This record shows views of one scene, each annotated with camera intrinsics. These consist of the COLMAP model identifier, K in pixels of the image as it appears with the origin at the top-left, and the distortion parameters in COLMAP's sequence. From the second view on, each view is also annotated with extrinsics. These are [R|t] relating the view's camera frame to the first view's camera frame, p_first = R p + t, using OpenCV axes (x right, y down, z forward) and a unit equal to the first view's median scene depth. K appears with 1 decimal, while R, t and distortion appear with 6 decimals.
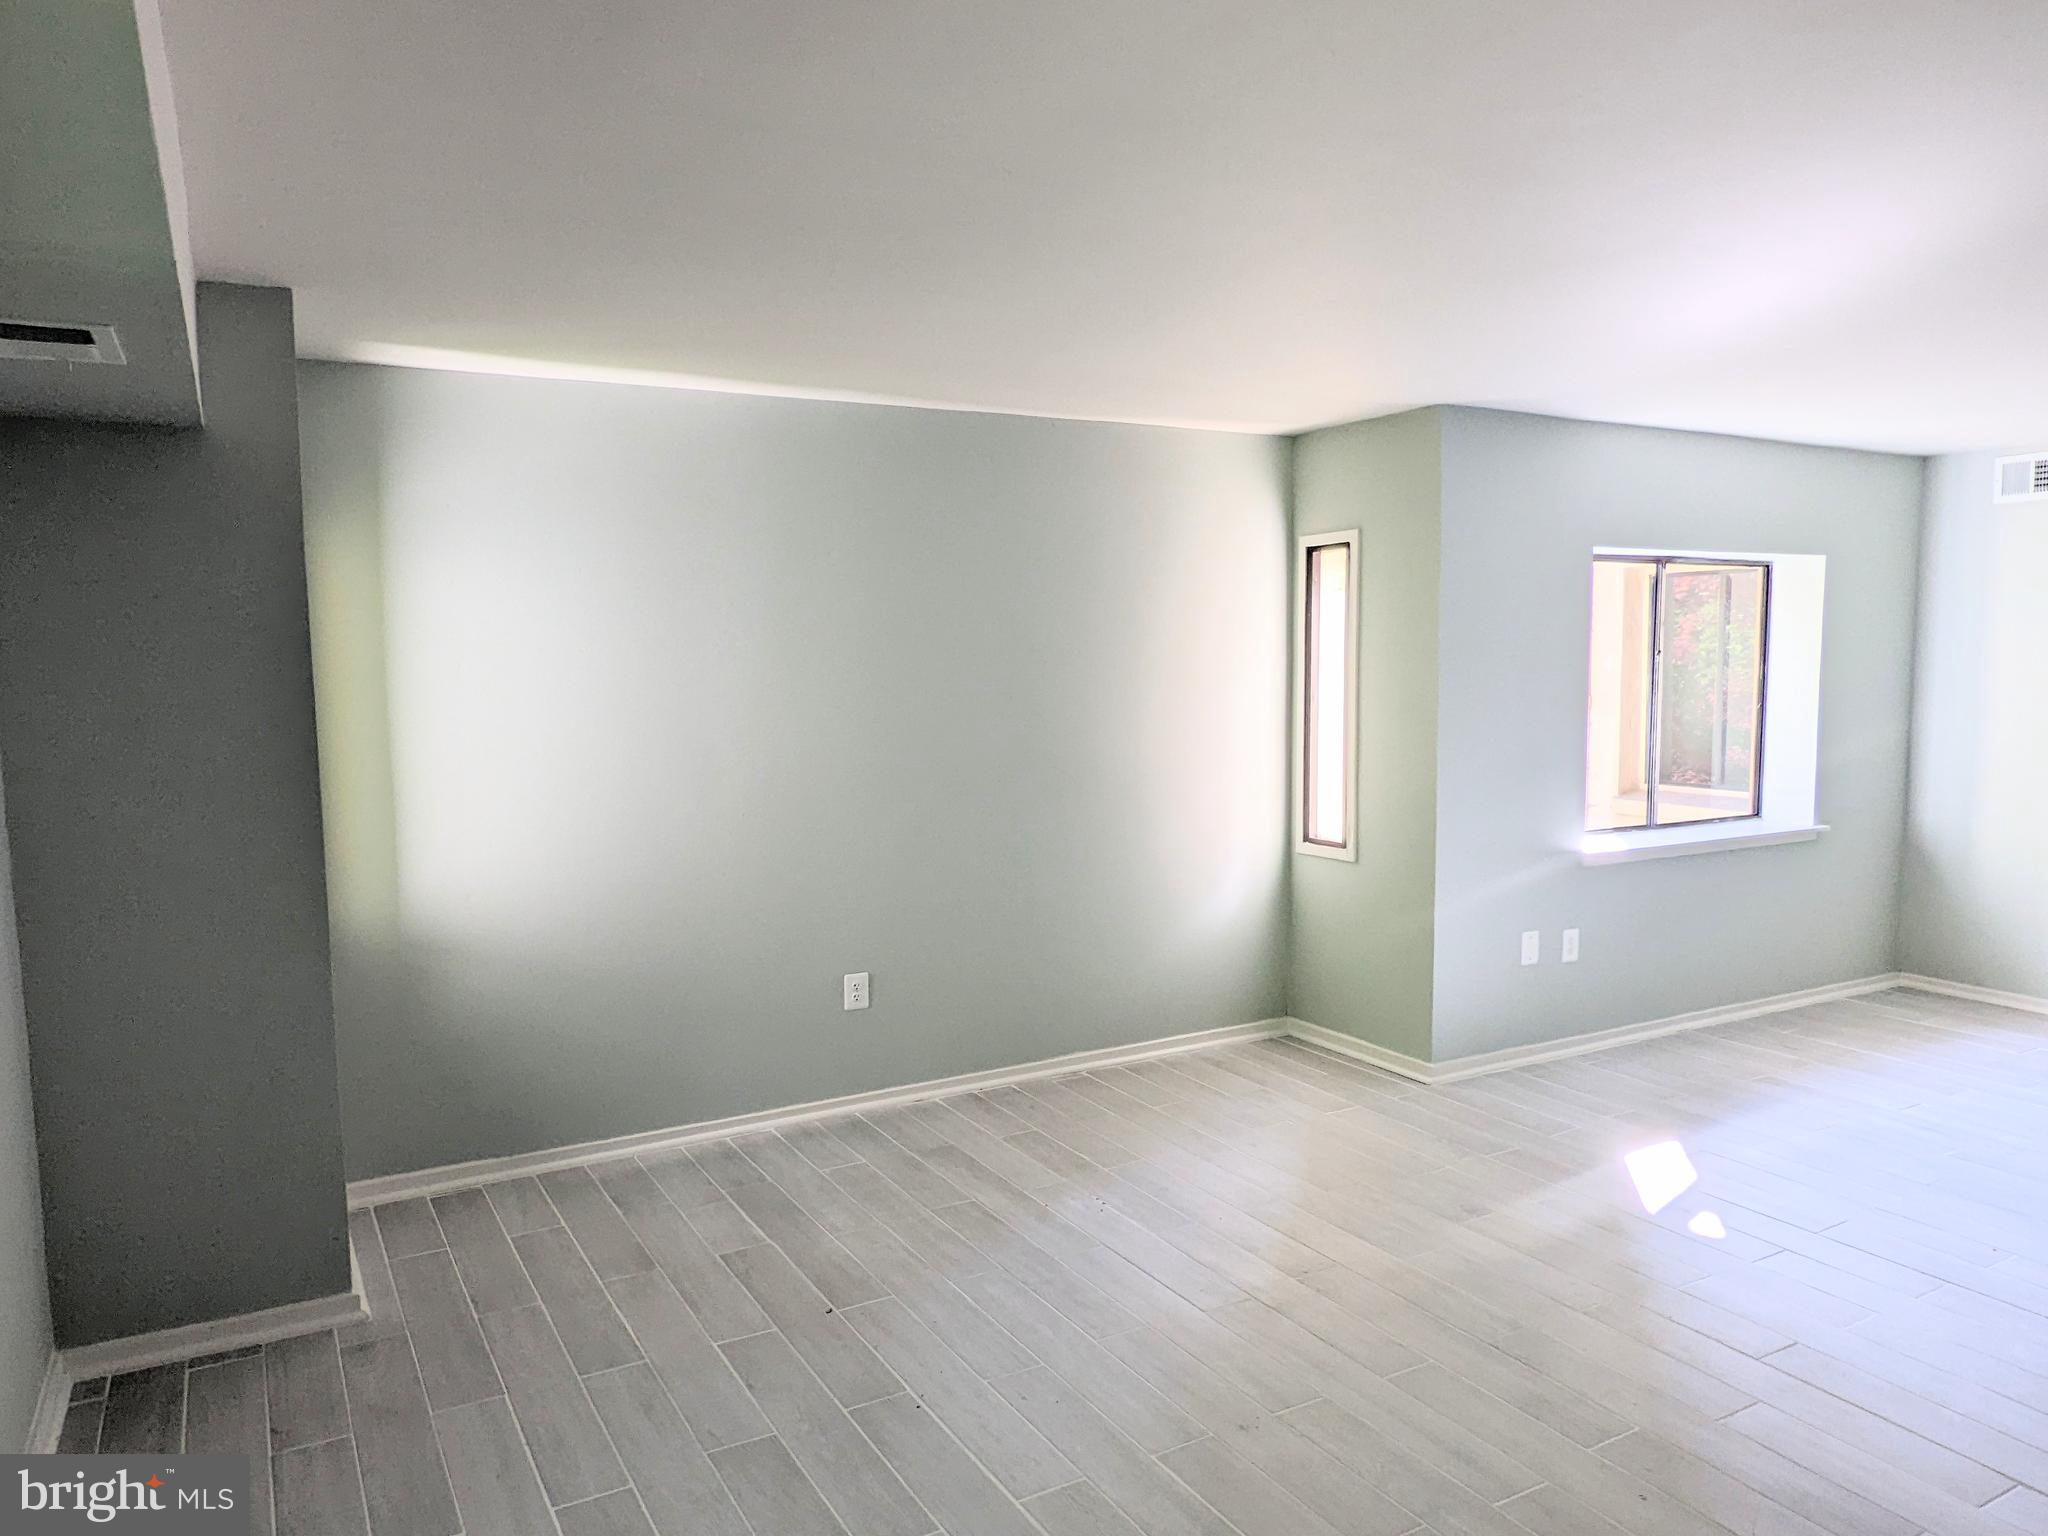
lens RADIAL K [[1396.7, 0, 1020.3], [0, 1396.7, 793.8], [0, 0, 1]] dist [-0.003818, -0.001771]
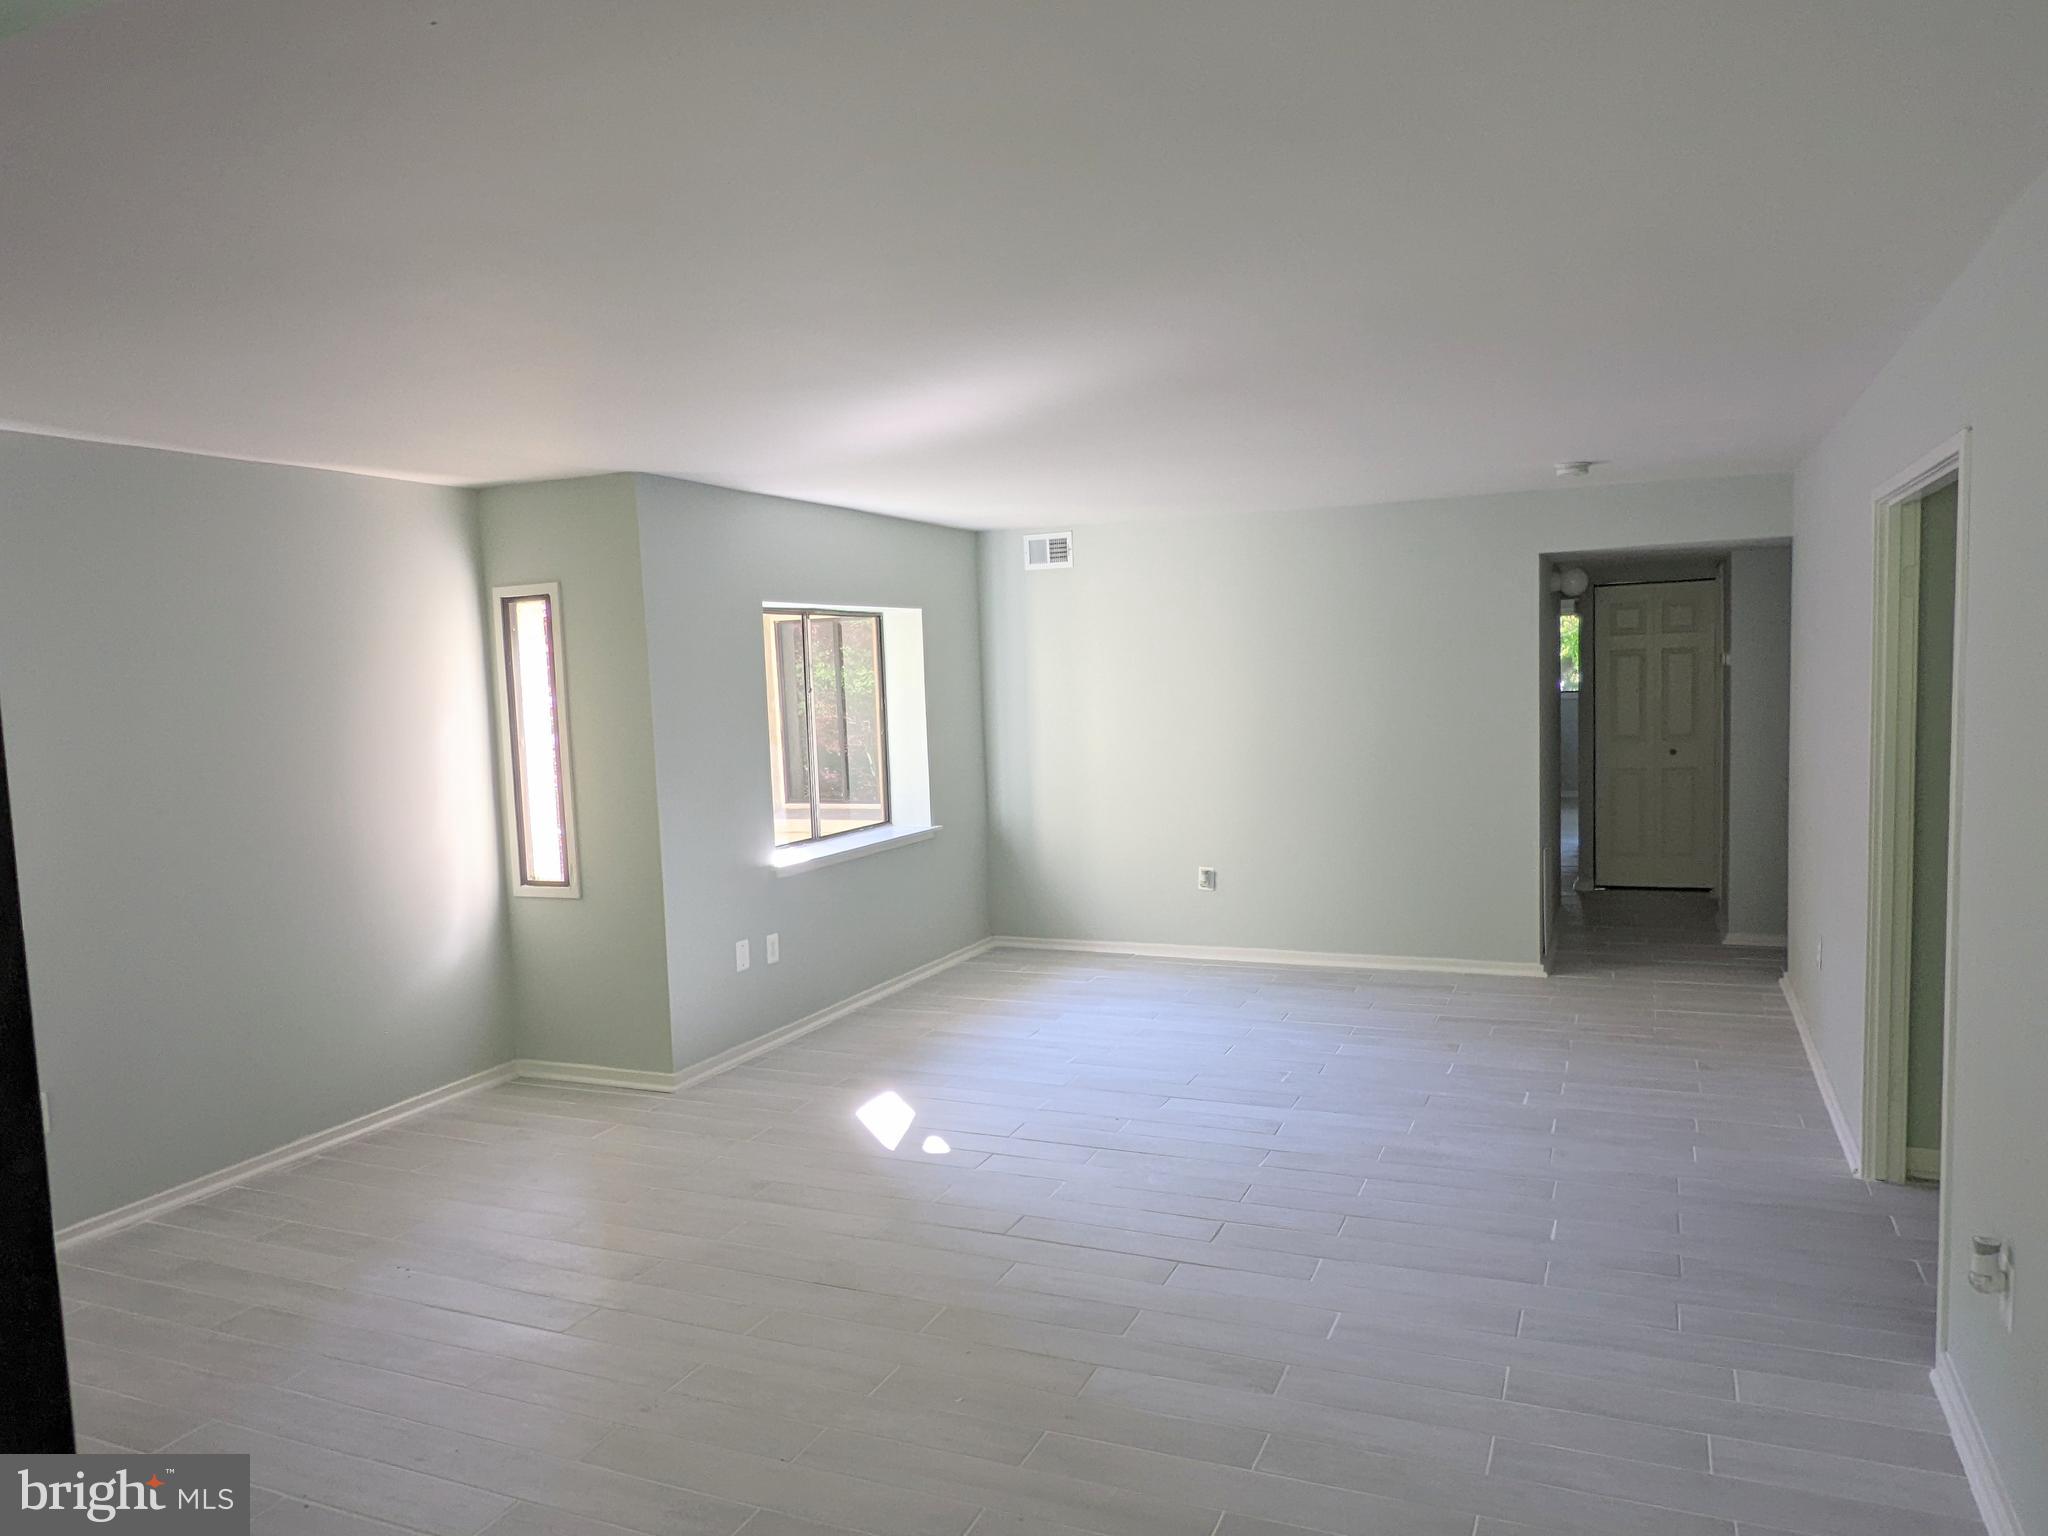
lens RADIAL K [[1396.7, 0, 1020.3], [0, 1396.7, 793.8], [0, 0, 1]] dist [-0.003818, -0.001771]
pose [[0.795790, -0.072267, 0.601246, -0.122200], [0.087800, 0.996132, 0.003521, -0.003760], [-0.599174, 0.049987, 0.799057, -0.041087]]
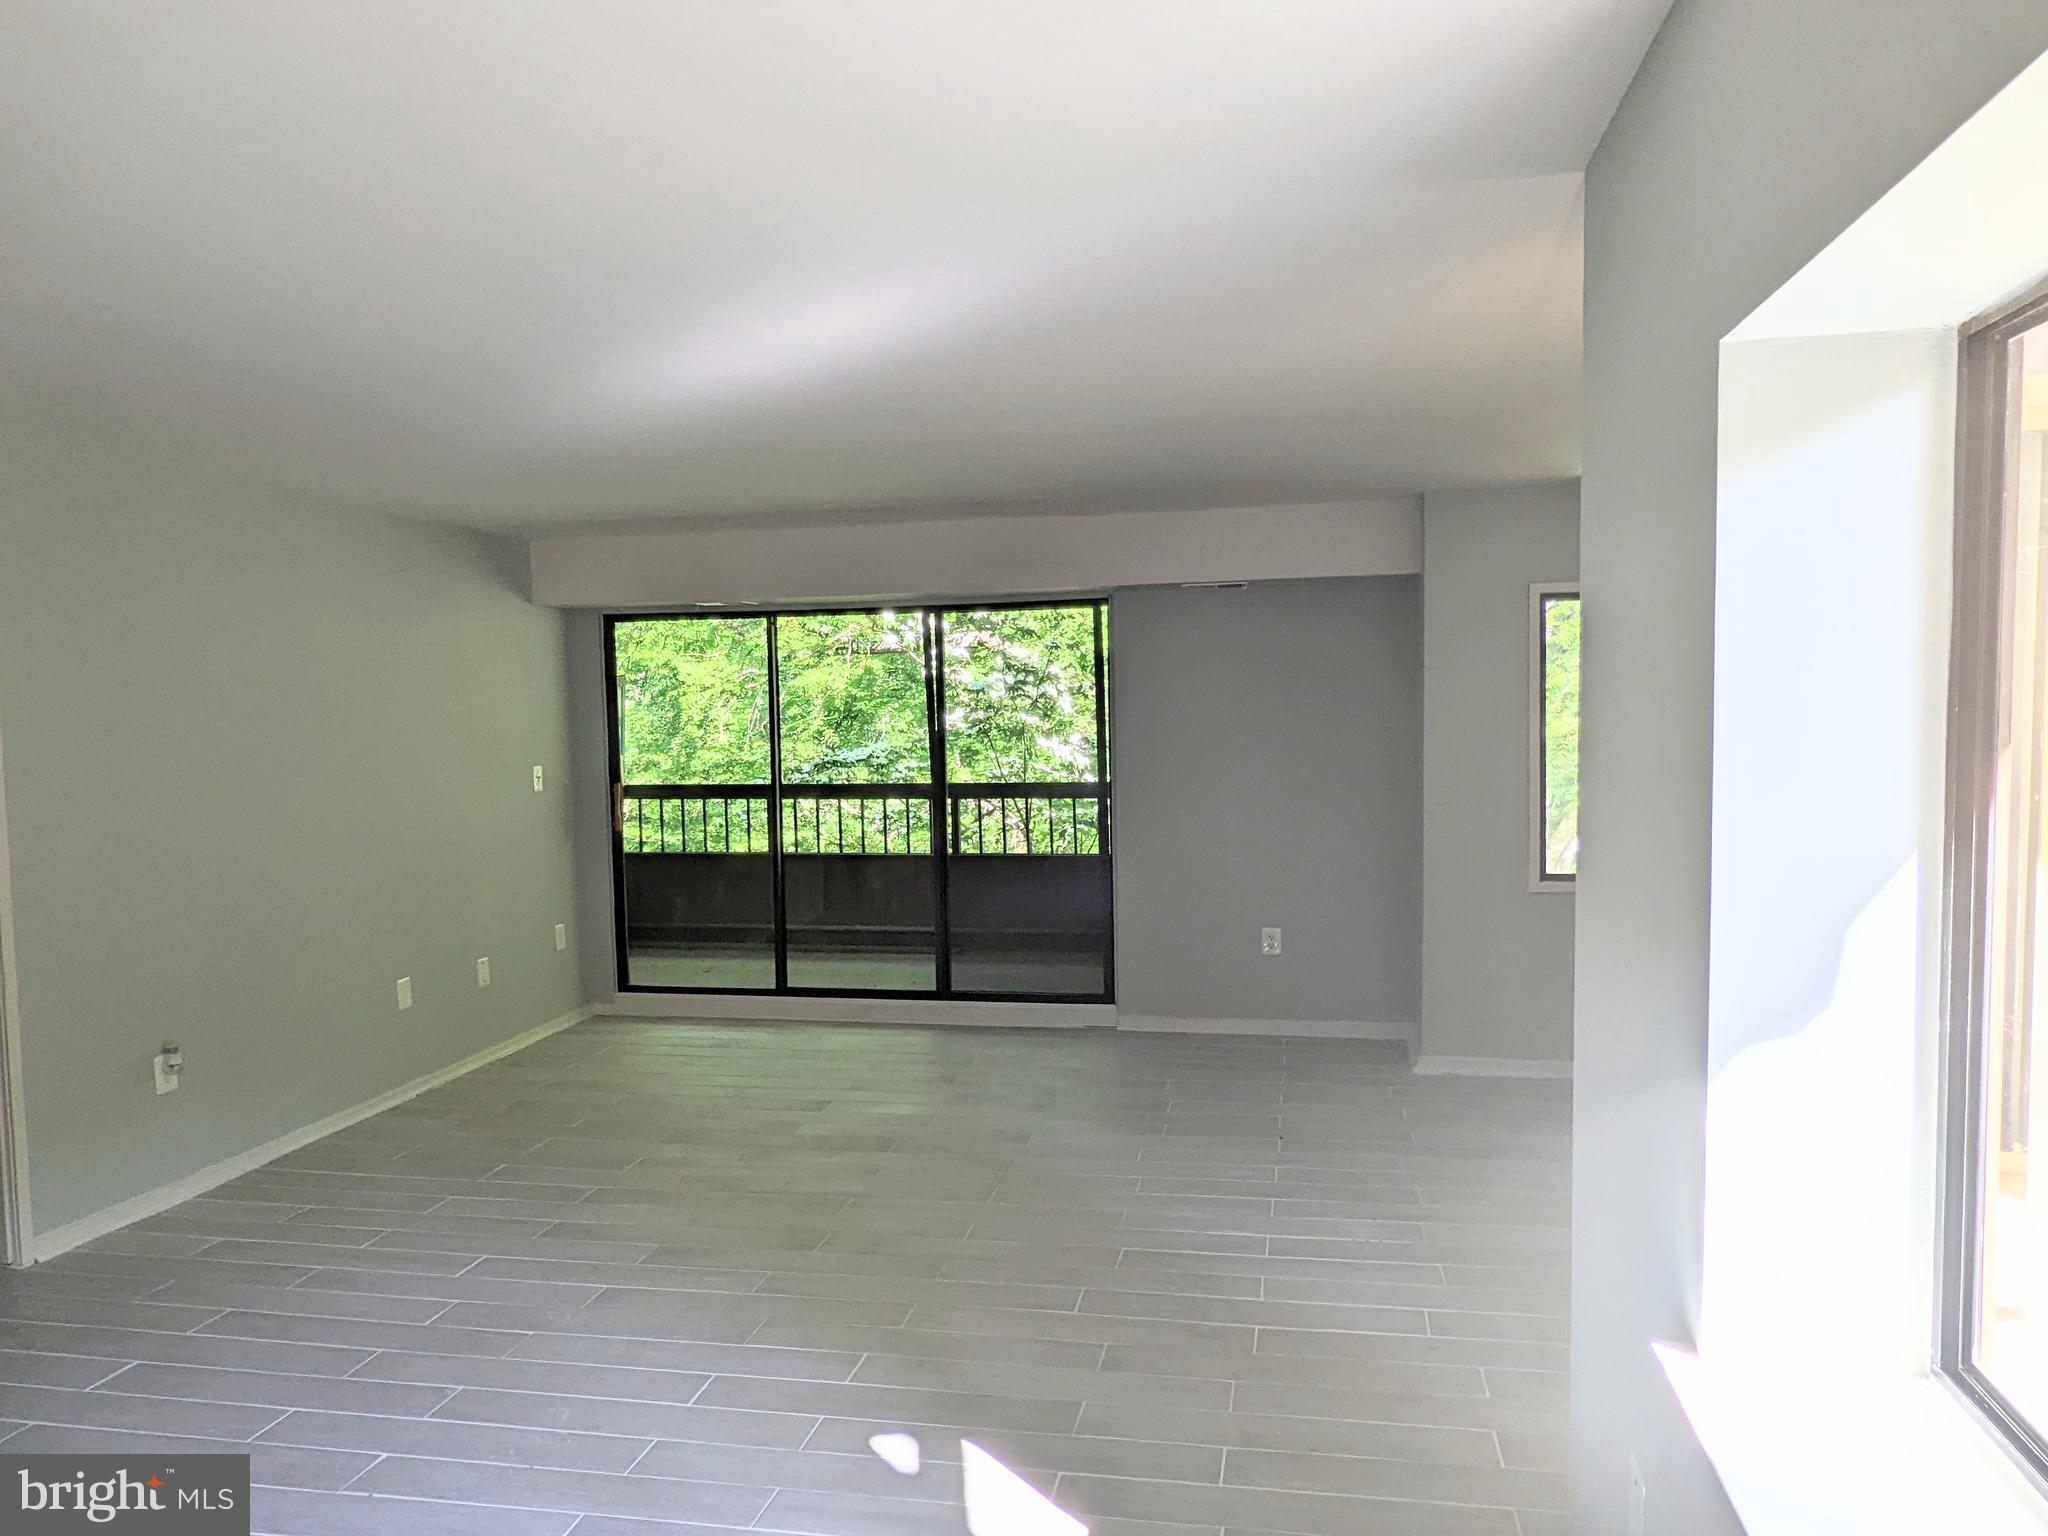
lens RADIAL K [[1396.7, 0, 1020.3], [0, 1396.7, 793.8], [0, 0, 1]] dist [-0.003818, -0.001771]
pose [[-0.648392, 0.075463, -0.757558, 0.712127], [-0.048972, 0.988880, 0.140421, -0.113909], [0.759730, 0.128147, -0.637486, 1.059705]]
